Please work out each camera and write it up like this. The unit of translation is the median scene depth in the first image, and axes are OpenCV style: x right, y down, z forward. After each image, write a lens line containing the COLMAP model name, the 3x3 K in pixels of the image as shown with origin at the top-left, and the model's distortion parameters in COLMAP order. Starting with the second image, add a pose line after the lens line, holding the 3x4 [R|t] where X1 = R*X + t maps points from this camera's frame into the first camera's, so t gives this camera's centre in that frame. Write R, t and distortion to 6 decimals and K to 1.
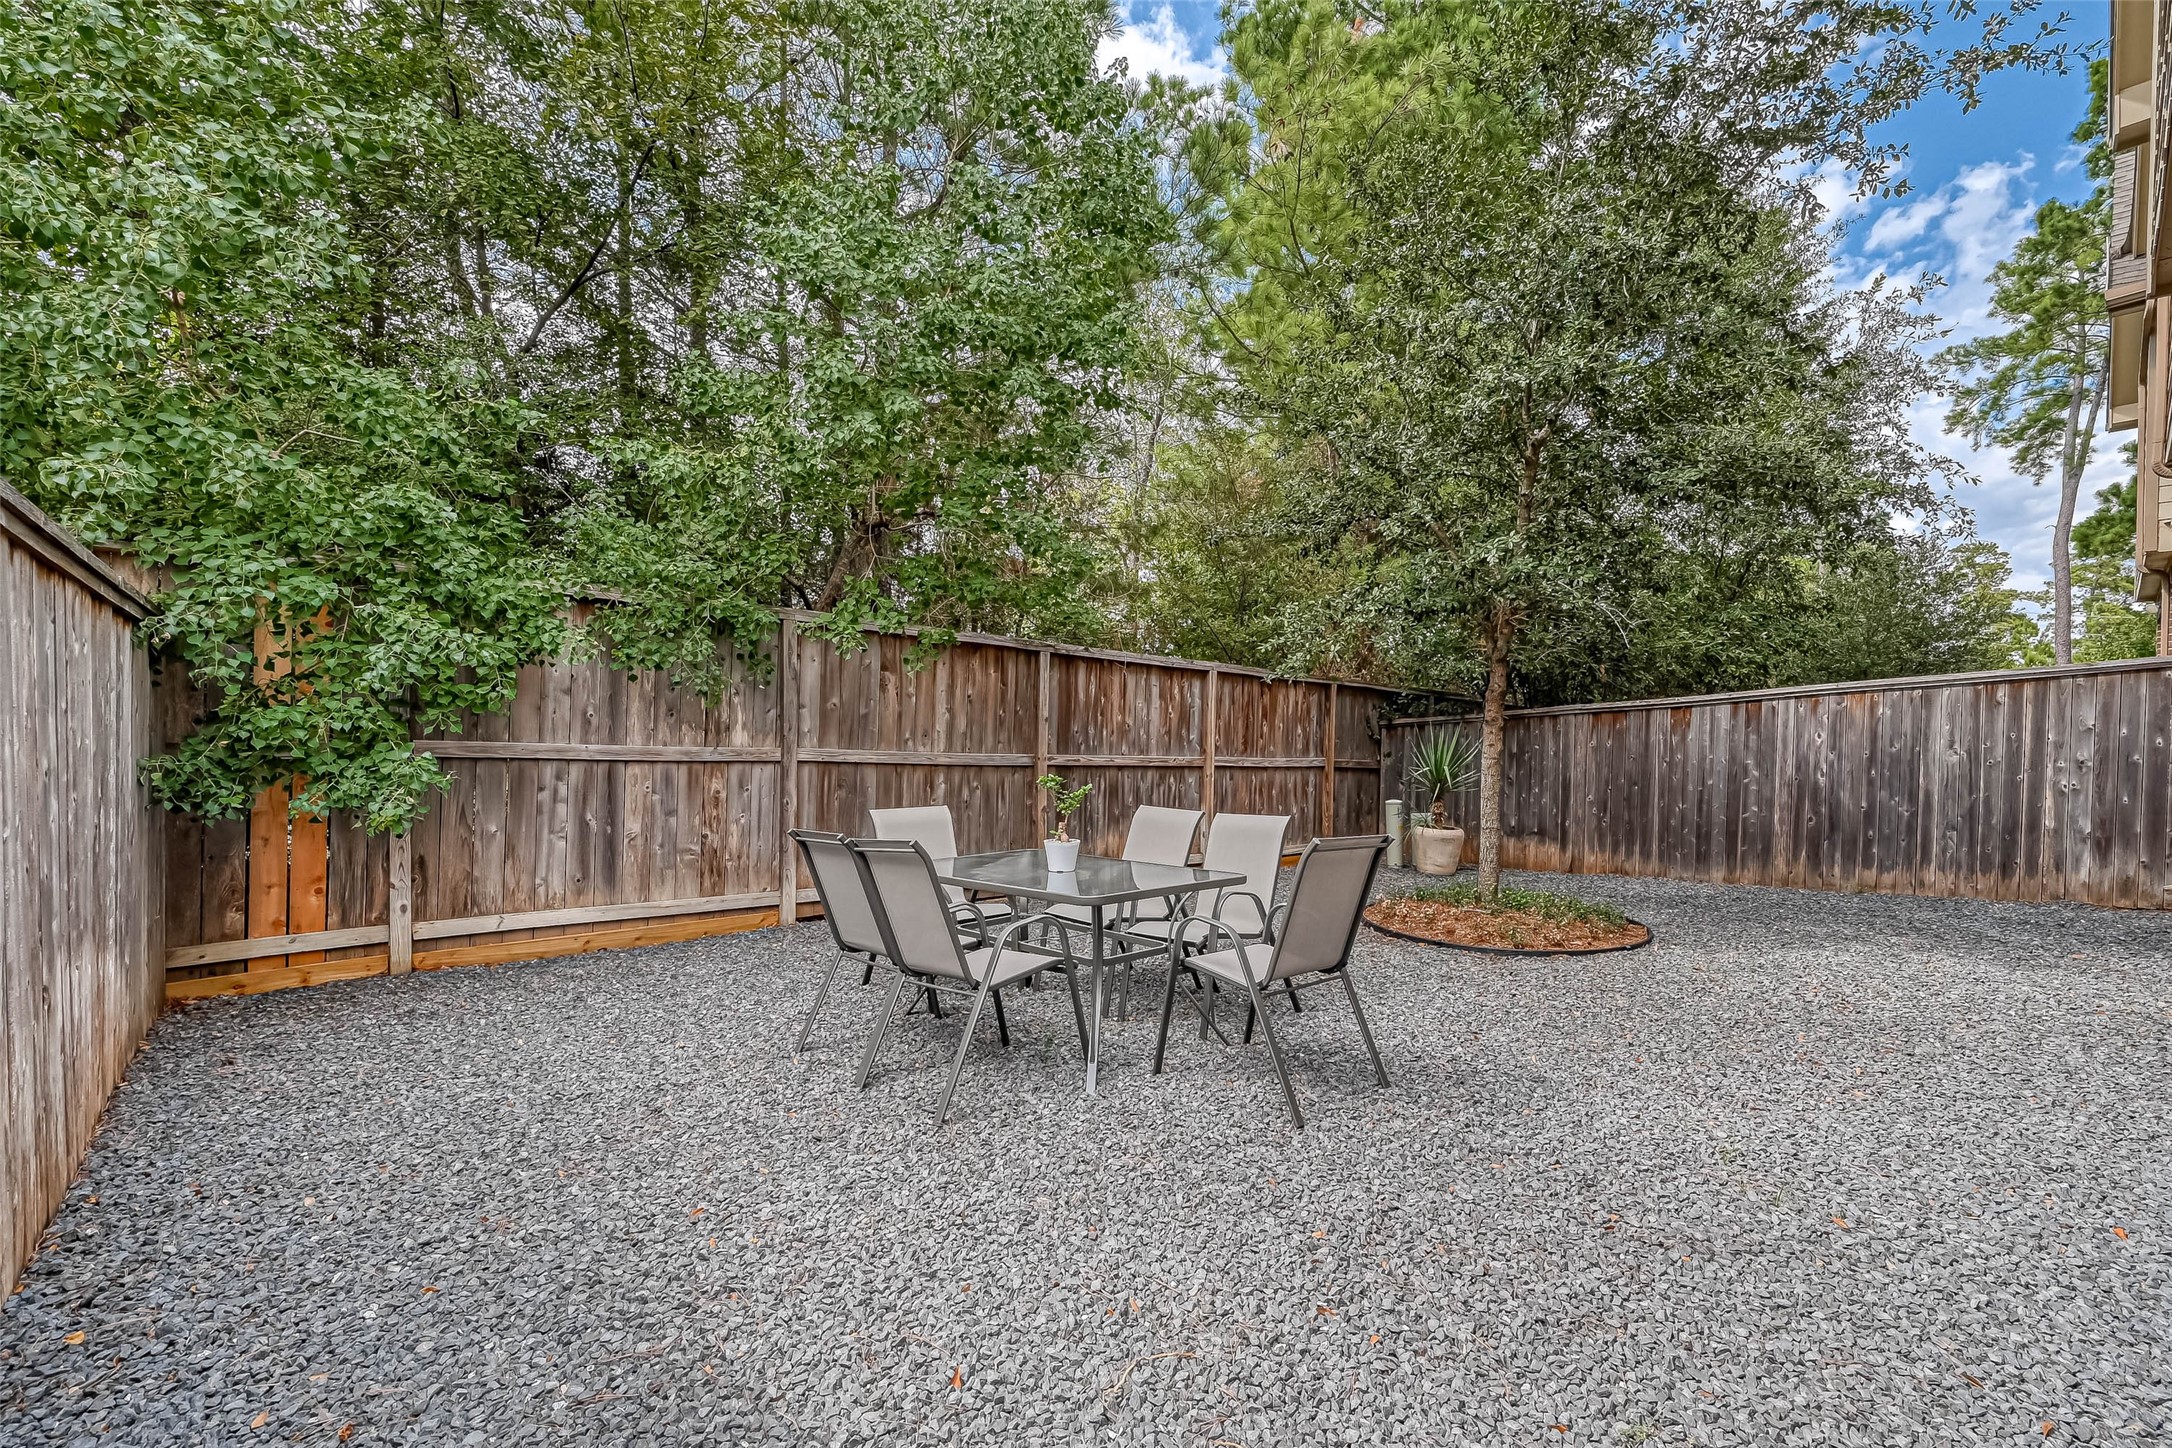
lens RADIAL K [[918.1, 0, 1087.9], [0, 918.1, 744.8], [0, 0, 1]] dist [-0.002126, -0.000242]
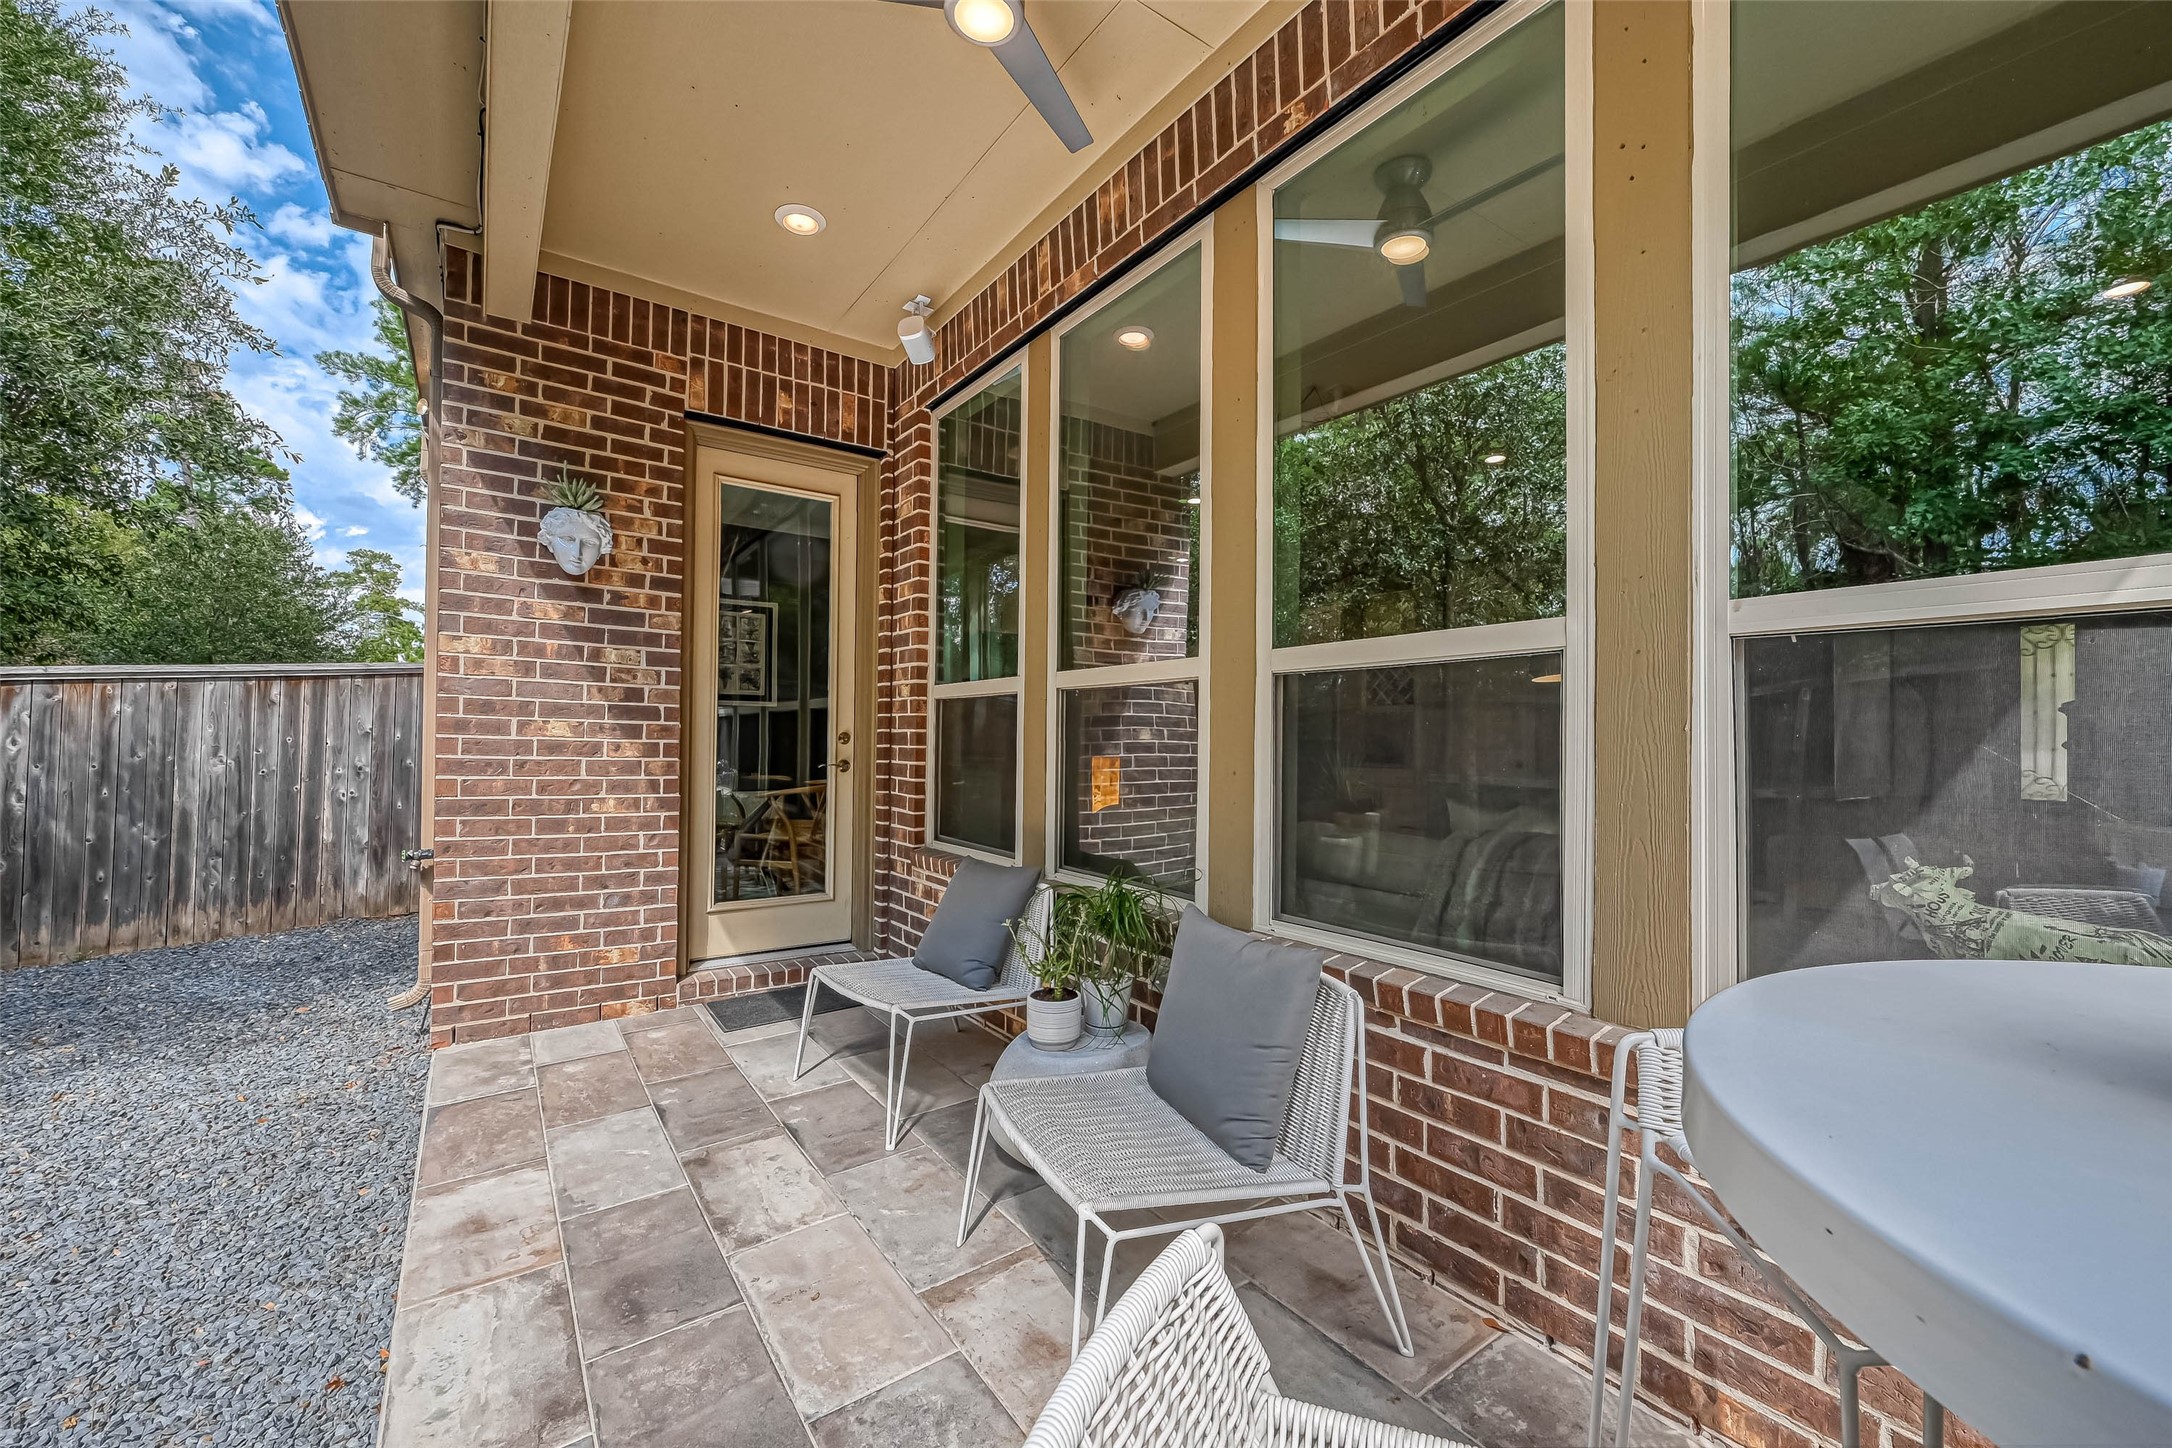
lens RADIAL K [[856.8, 0, 1081.4], [0, 856.8, 721.2], [0, 0, 1]] dist [-0.000342, 0.000613]
pose [[0.131395, 0.009894, 0.991281, 0.291278], [0.004846, 0.999932, -0.010623, -0.015268], [-0.991318, 0.006200, 0.131338, 0.140758]]
